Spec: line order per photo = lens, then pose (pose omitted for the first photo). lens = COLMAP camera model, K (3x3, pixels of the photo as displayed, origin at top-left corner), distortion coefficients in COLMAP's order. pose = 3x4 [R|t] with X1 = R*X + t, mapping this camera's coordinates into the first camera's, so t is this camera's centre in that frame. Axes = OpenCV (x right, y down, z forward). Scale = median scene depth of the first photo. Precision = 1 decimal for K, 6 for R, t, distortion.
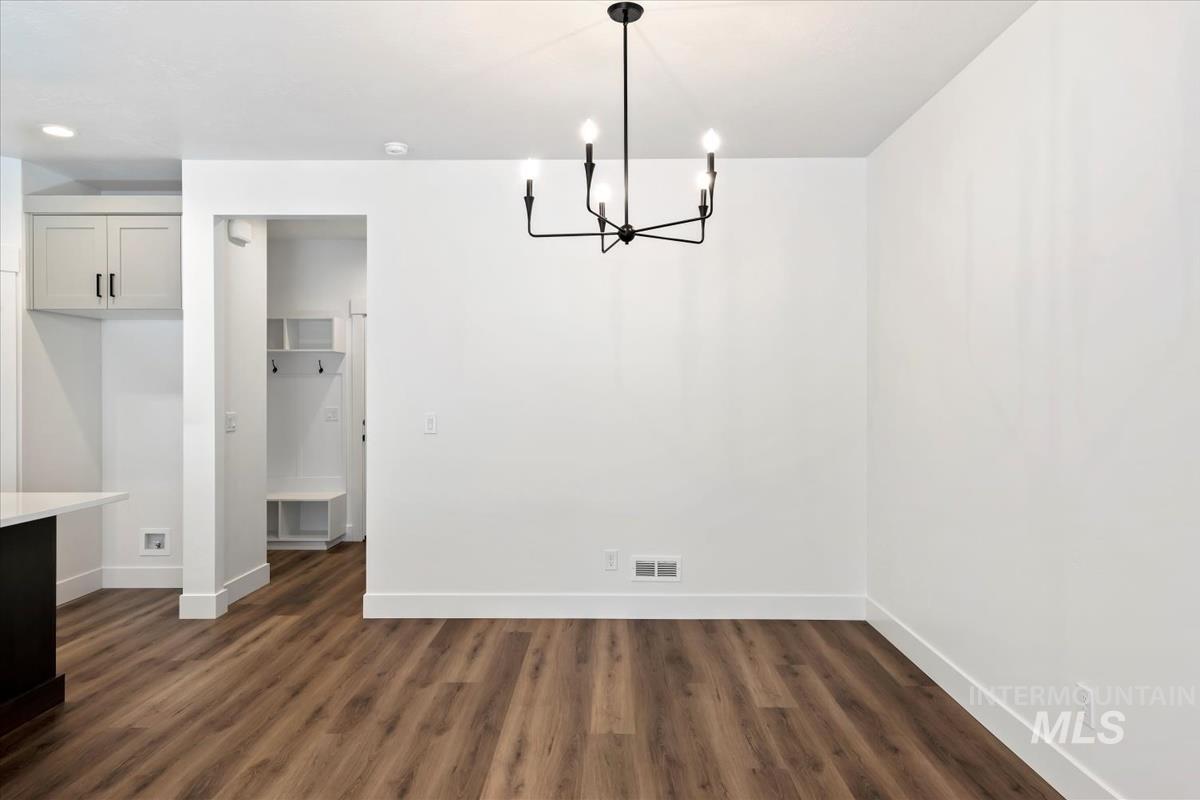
lens RADIAL K [[740.0, 0, 606.4], [0, 740.0, 394.0], [0, 0, 1]] dist [-0.005961, -0.002366]
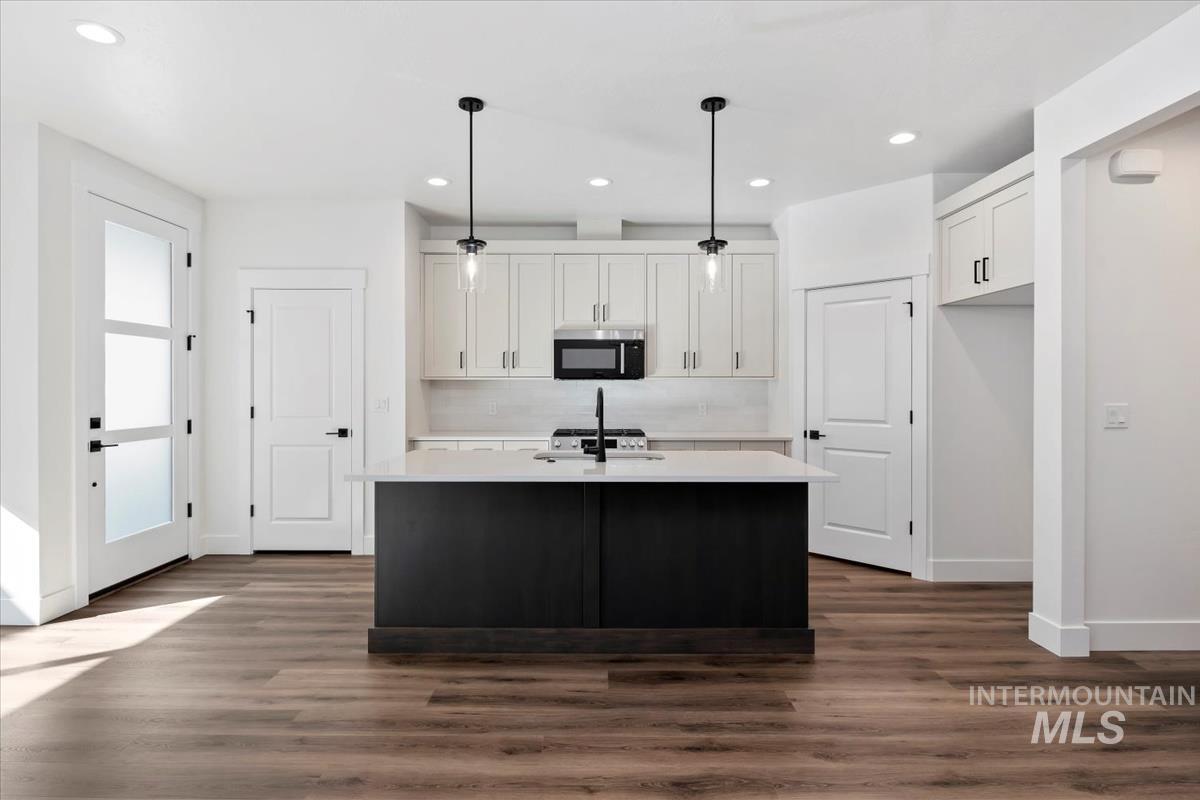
lens RADIAL K [[608.2, 0, 599.1], [0, 608.2, 389.2], [0, 0, 1]] dist [0.003648, -0.008187]
pose [[0.001053, 0.002635, -0.999996, 0.137207], [-0.003456, 0.999991, 0.002631, 0.011132], [0.999993, 0.003453, 0.001062, 0.502736]]
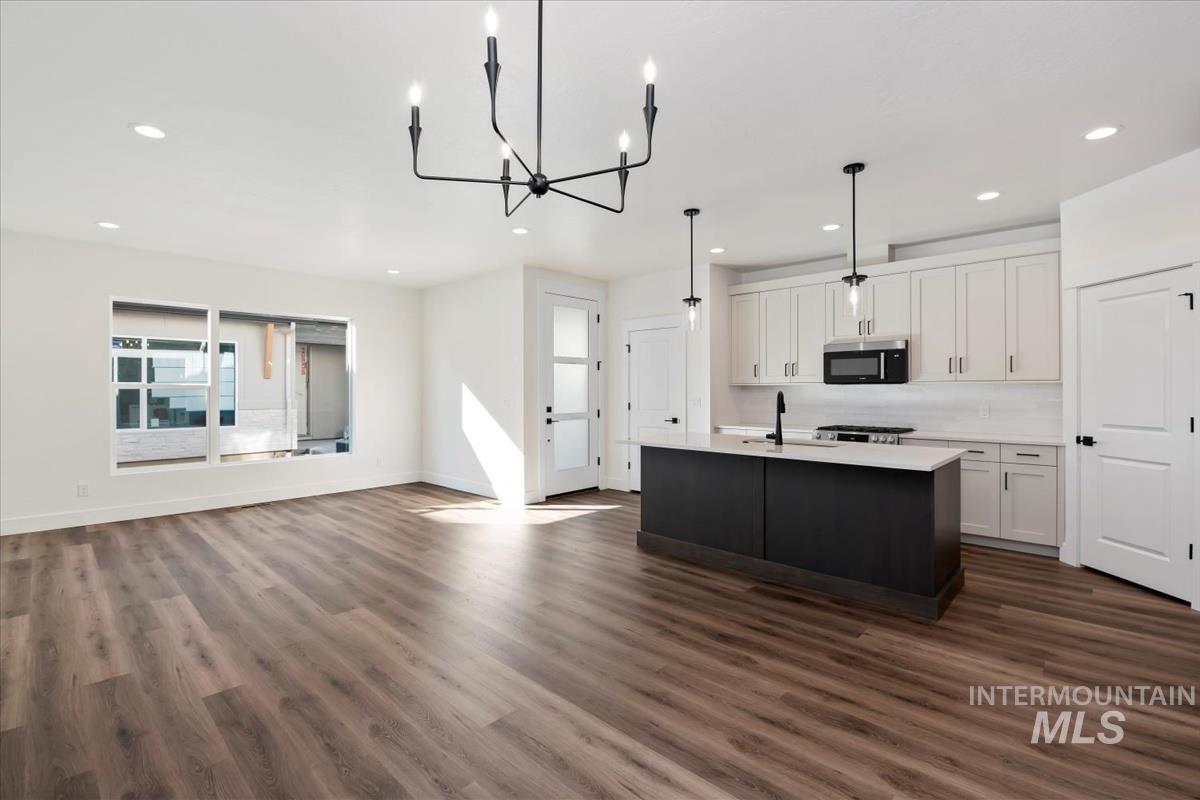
lens RADIAL K [[529.7, 0, 599.3], [0, 529.7, 388.3], [0, 0, 1]] dist [-0.006890, -0.008961]
pose [[-0.683638, -0.004330, -0.729809, 0.254330], [-0.002020, 0.999990, -0.004040, 0.011088], [0.729819, -0.001288, -0.683639, 0.896720]]
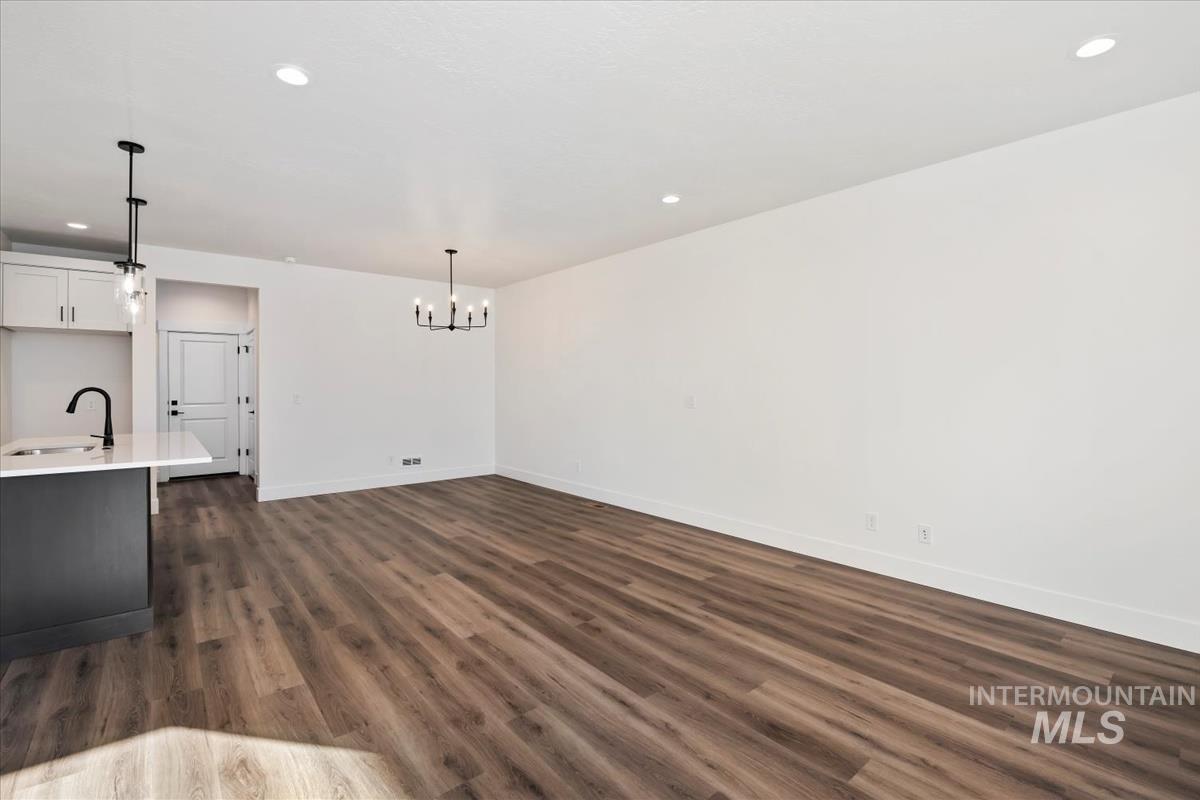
lens RADIAL K [[529.7, 0, 599.3], [0, 529.7, 388.3], [0, 0, 1]] dist [-0.006890, -0.008961]
pose [[0.766250, -0.003403, 0.642533, -0.542692], [0.001472, 0.999993, 0.003541, 0.010491], [-0.642541, -0.001768, 0.766250, -0.610781]]
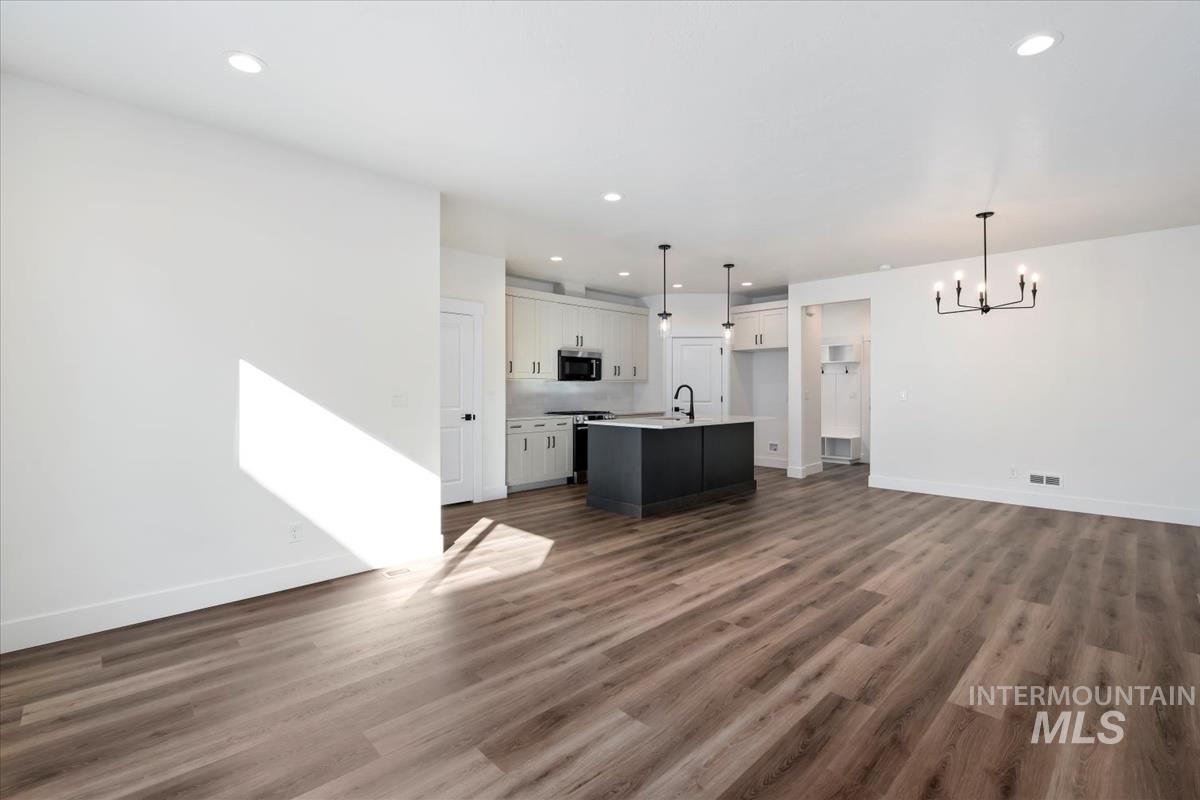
lens RADIAL K [[529.7, 0, 599.3], [0, 529.7, 388.3], [0, 0, 1]] dist [-0.006890, -0.008961]
pose [[0.697907, -0.001351, -0.716187, 0.230977], [-0.001320, 0.999994, -0.003173, 0.025079], [0.716187, 0.003160, 0.697901, -0.652288]]
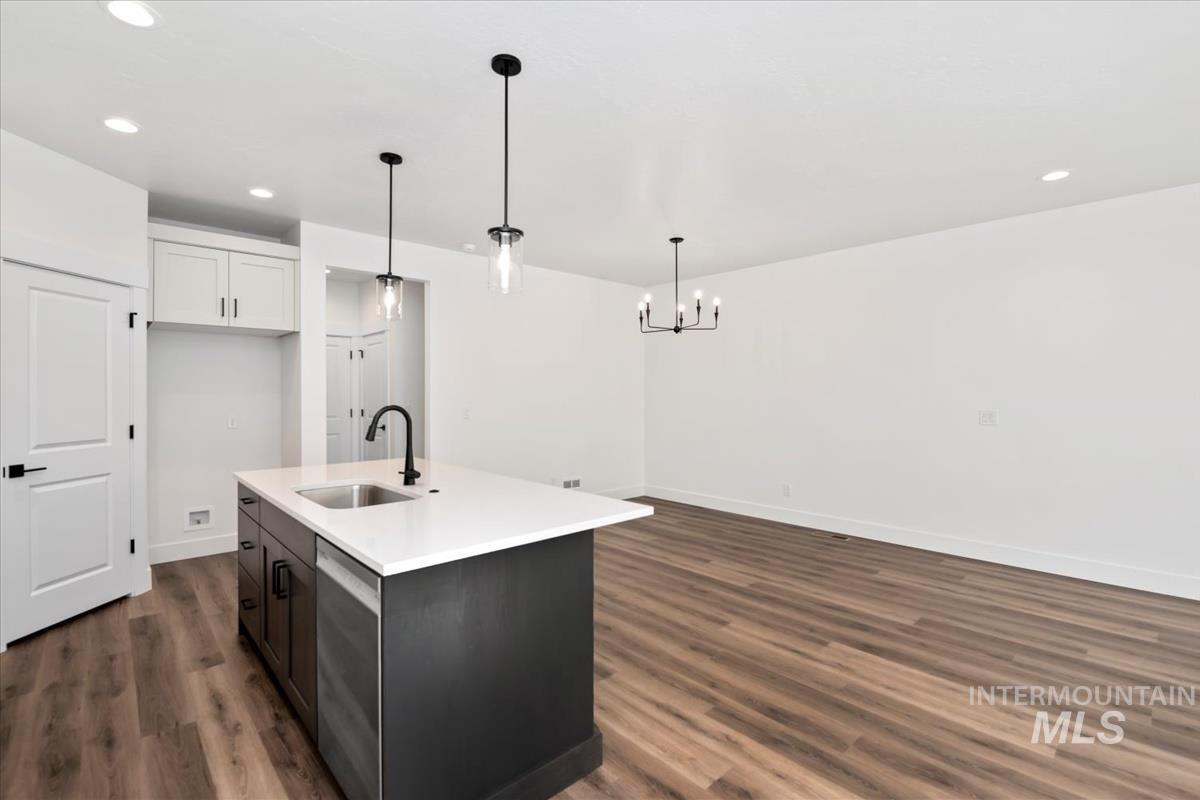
lens RADIAL K [[534.4, 0, 600.1], [0, 534.4, 393.9], [0, 0, 1]] dist [-0.005090, -0.008519]
pose [[0.735671, -0.001174, 0.677338, -0.857962], [0.000417, 0.999999, 0.001281, -0.002444], [-0.677339, -0.000660, 0.735671, -0.088537]]
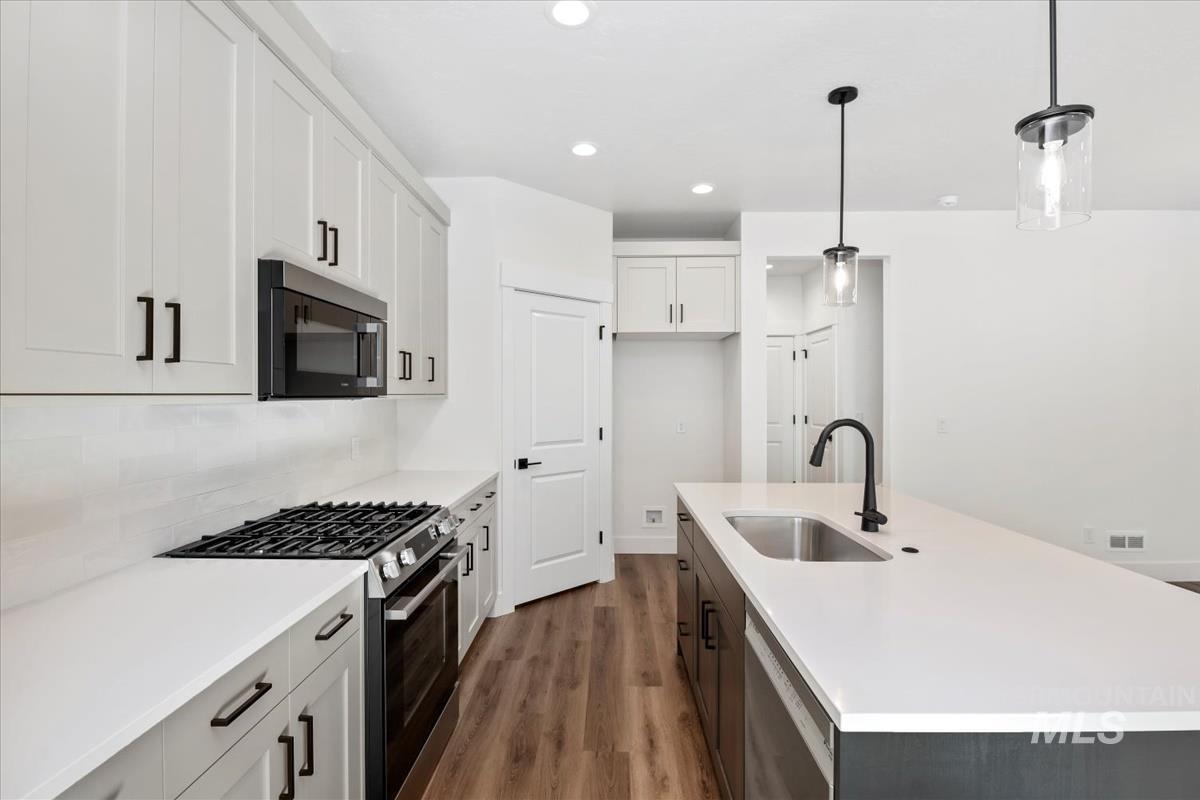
lens RADIAL K [[566.2, 0, 600.0], [0, 566.2, 400.0], [0, 0, 1]] dist [-0.000900, -0.000663]
pose [[0.999709, -0.000465, -0.024108, -0.814869], [0.000635, 0.999975, 0.007030, -0.007589], [0.024104, -0.007043, 0.999685, 0.038585]]
